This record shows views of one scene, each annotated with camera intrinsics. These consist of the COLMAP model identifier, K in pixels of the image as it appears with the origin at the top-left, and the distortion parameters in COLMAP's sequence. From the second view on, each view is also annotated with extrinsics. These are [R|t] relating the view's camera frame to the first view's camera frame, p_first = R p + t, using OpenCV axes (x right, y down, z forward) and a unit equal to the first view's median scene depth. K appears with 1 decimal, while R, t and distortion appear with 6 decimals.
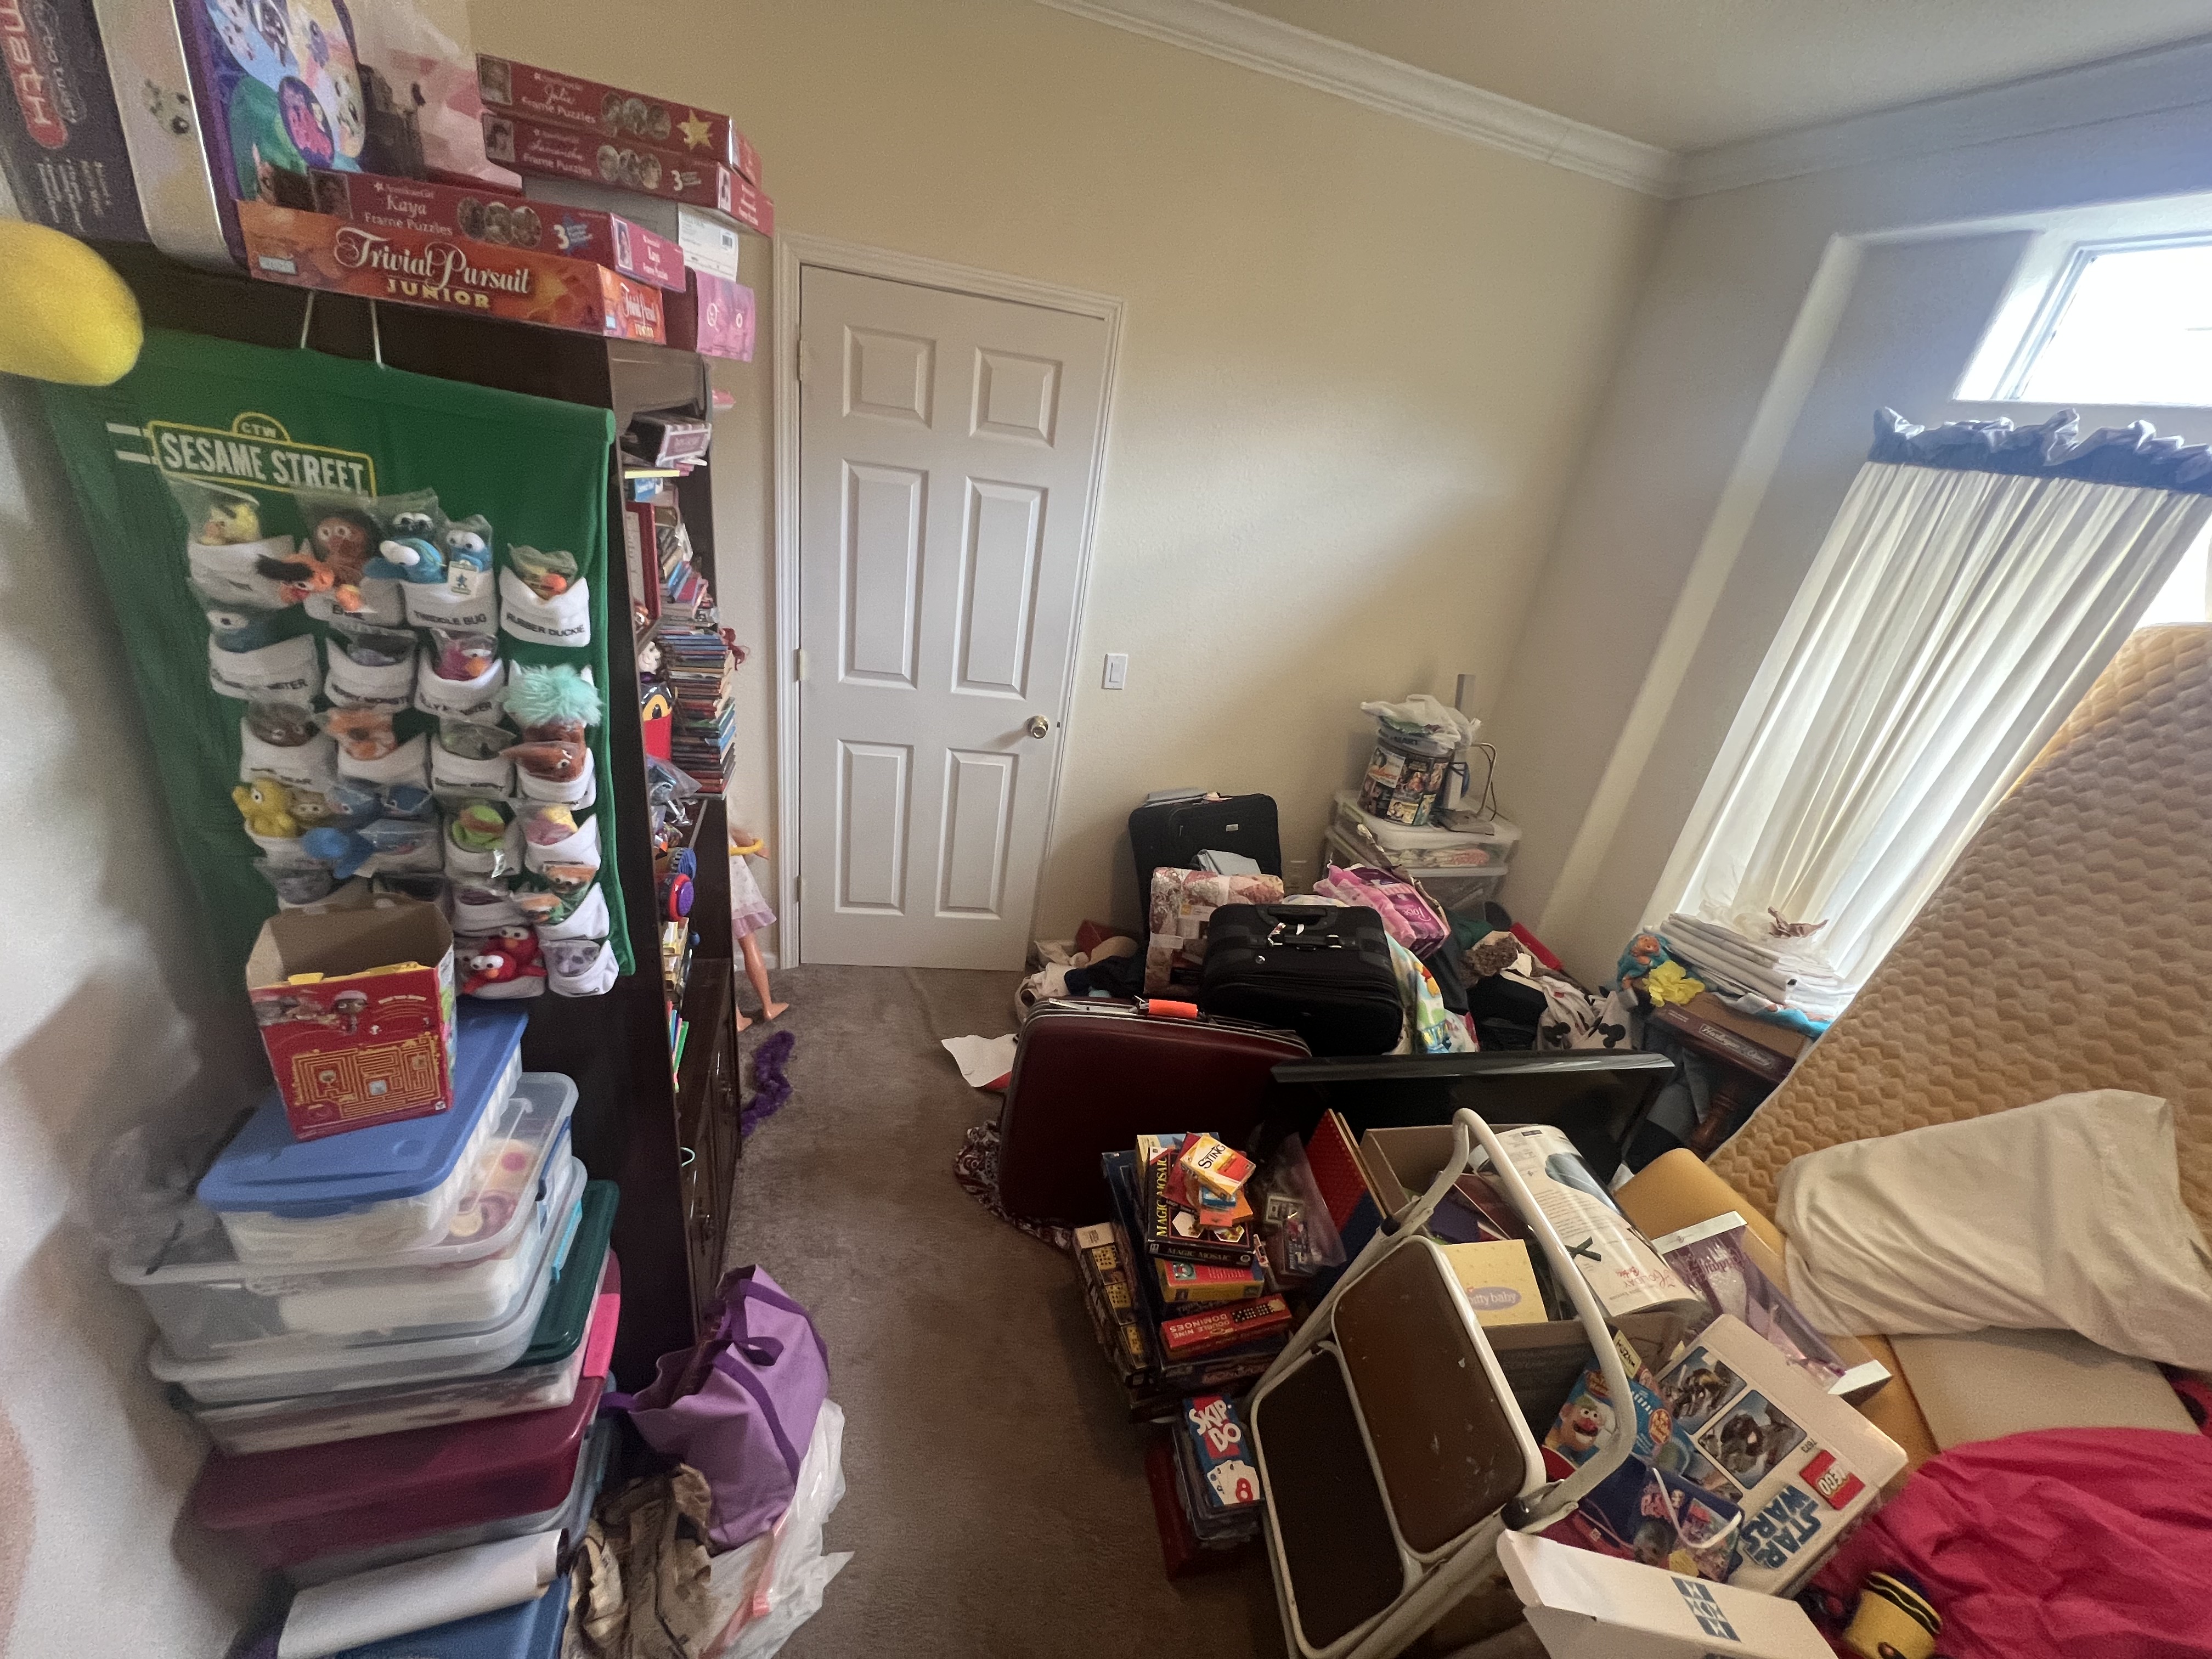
lens RADIAL K [[887.5, 0, 1113.5], [0, 887.5, 830.8], [0, 0, 1]] dist [0.000183, -0.000064]
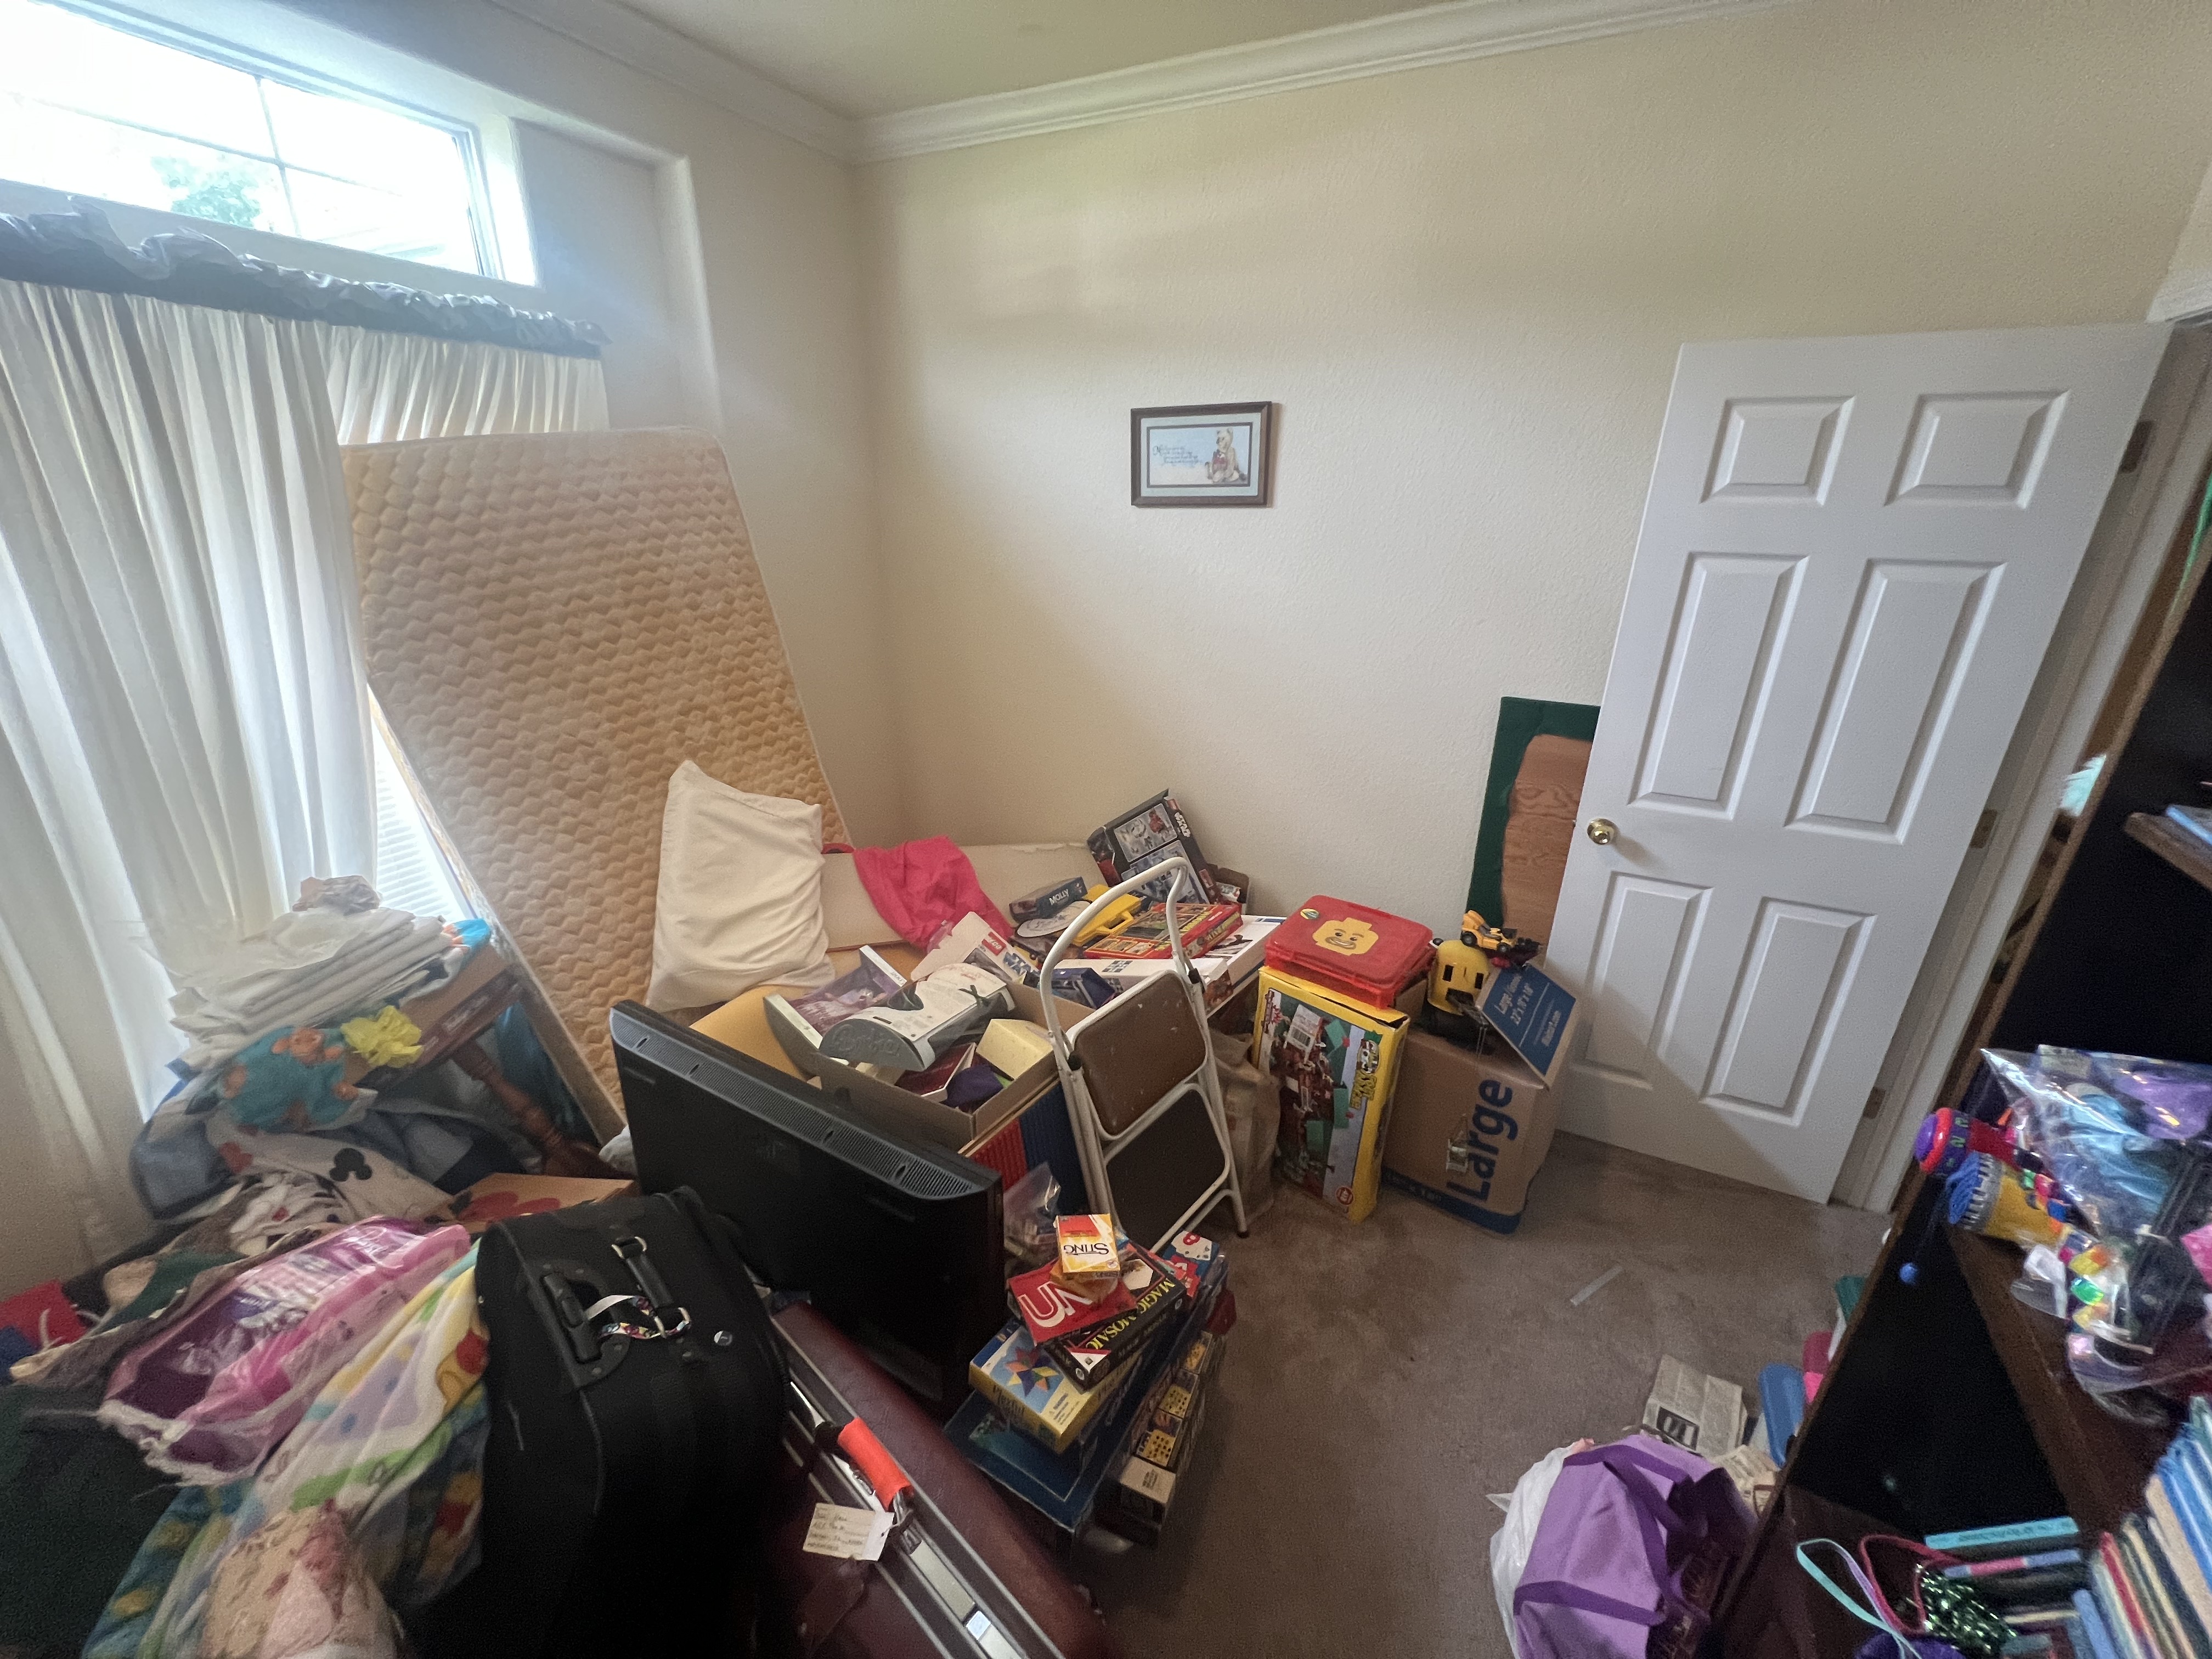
lens RADIAL K [[887.3, 0, 1105.6], [0, 887.3, 824.1], [0, 0, 1]] dist [-0.001796, -0.000668]
pose [[-0.716823, -0.391439, 0.577009, -0.223831], [0.180032, 0.695577, 0.695530, -0.483583], [-0.673612, 0.602452, -0.428134, 1.081685]]
